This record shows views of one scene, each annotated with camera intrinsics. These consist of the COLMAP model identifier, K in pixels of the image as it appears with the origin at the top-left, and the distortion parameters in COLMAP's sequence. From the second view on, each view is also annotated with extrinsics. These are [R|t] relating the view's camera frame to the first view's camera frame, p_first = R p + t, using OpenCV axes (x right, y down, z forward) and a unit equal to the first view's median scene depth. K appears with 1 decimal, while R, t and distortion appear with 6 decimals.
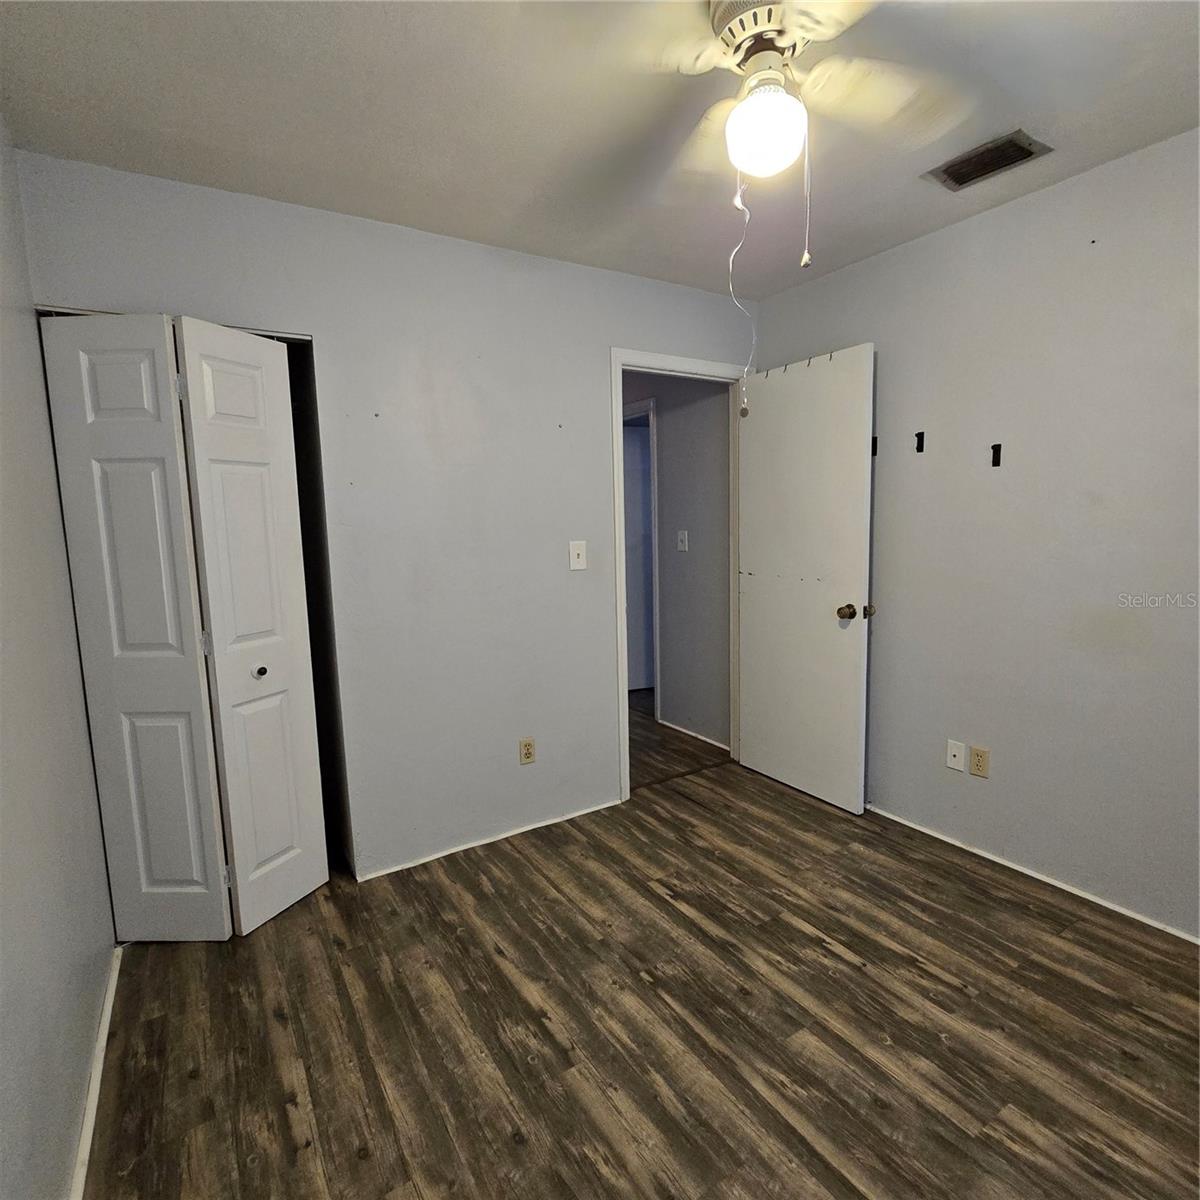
lens RADIAL K [[650.3, 0, 599.2], [0, 650.3, 596.0], [0, 0, 1]] dist [0.004365, -0.005292]
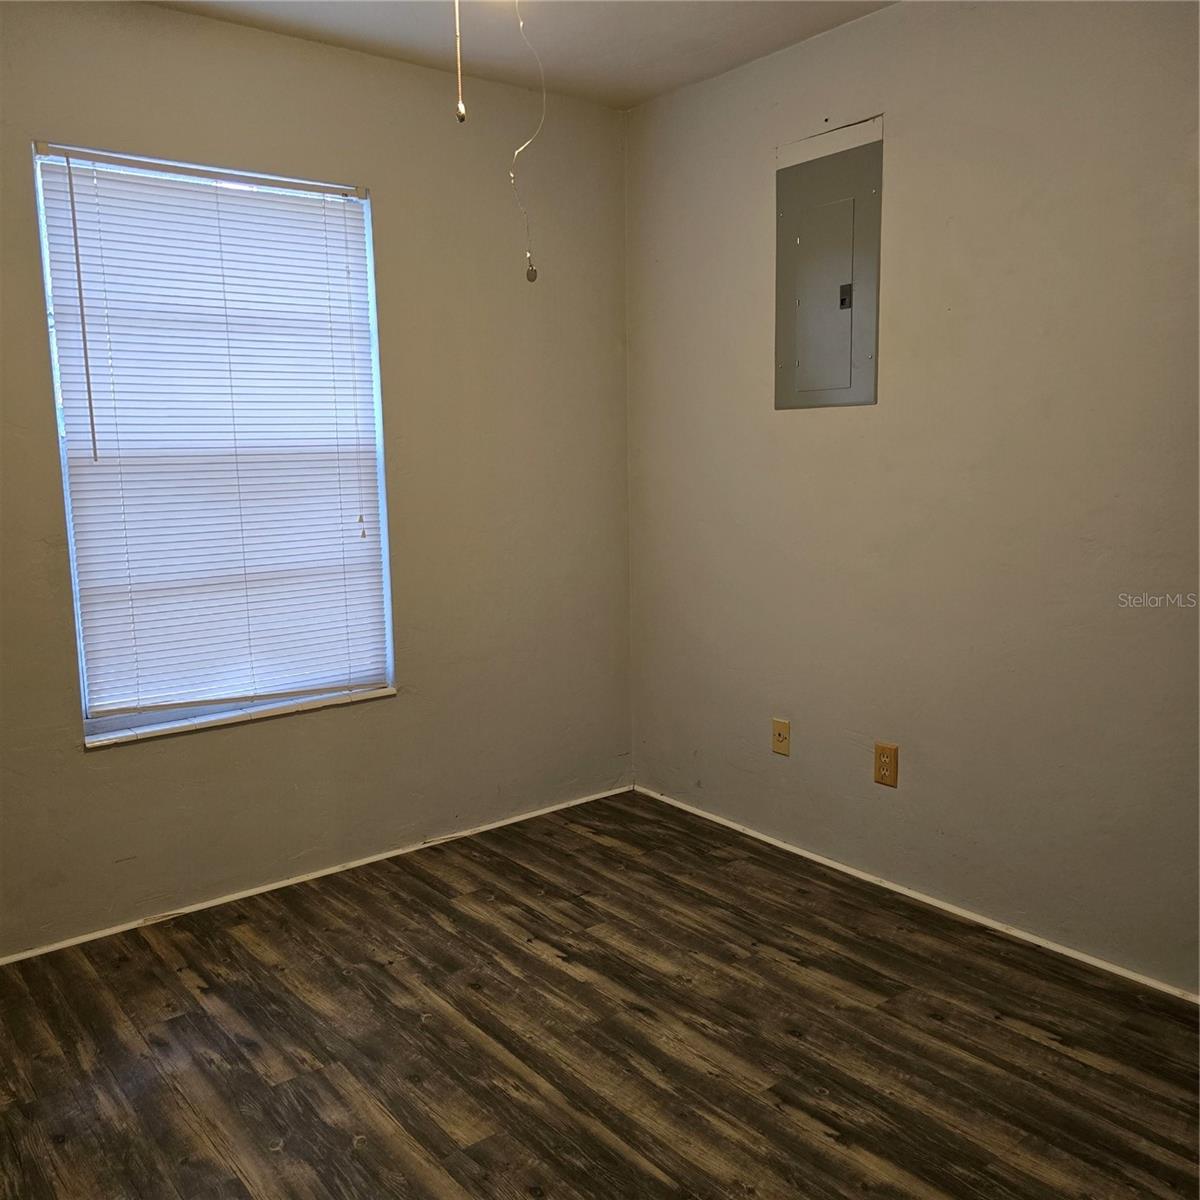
lens RADIAL K [[1064.3, 0, 602.0], [0, 1064.3, 599.8], [0, 0, 1]] dist [0.068512, -0.074543]
pose [[-0.992263, 0.062042, -0.107538, 0.275076], [0.031855, 0.964416, 0.262464, -0.223142], [0.119995, 0.257008, -0.958931, 2.130170]]
